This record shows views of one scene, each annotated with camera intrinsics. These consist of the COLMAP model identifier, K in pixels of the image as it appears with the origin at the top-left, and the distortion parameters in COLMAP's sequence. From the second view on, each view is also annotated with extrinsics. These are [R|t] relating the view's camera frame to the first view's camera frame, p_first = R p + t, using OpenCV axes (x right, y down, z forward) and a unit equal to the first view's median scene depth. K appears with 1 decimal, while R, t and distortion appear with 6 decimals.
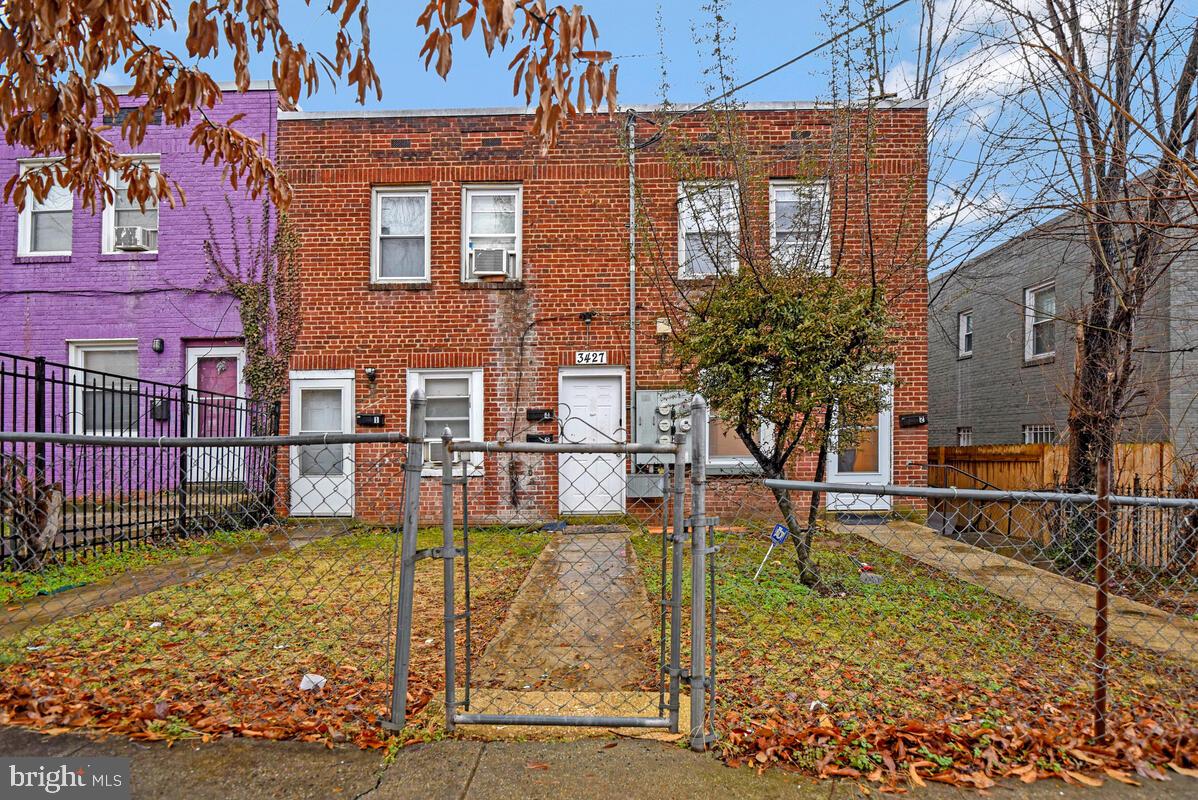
lens RADIAL K [[620.9, 0, 599.0], [0, 620.9, 400.0], [0, 0, 1]] dist [-0.003204, -0.013015]
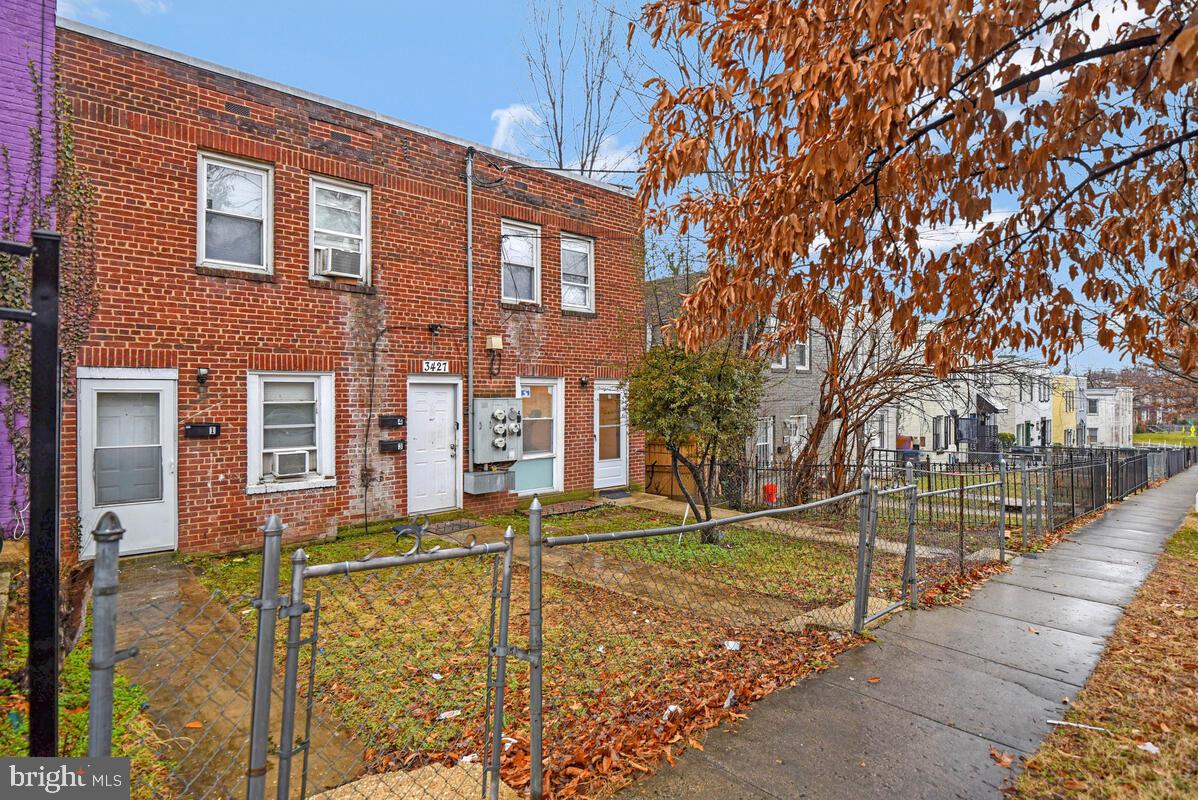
lens RADIAL K [[620.9, 0, 599.0], [0, 620.9, 400.0], [0, 0, 1]] dist [-0.003204, -0.013015]
pose [[0.727702, 0.006641, 0.685862, -0.542058], [-0.000885, 0.999961, -0.008744, -0.001482], [-0.685893, 0.005756, 0.727679, 0.030915]]
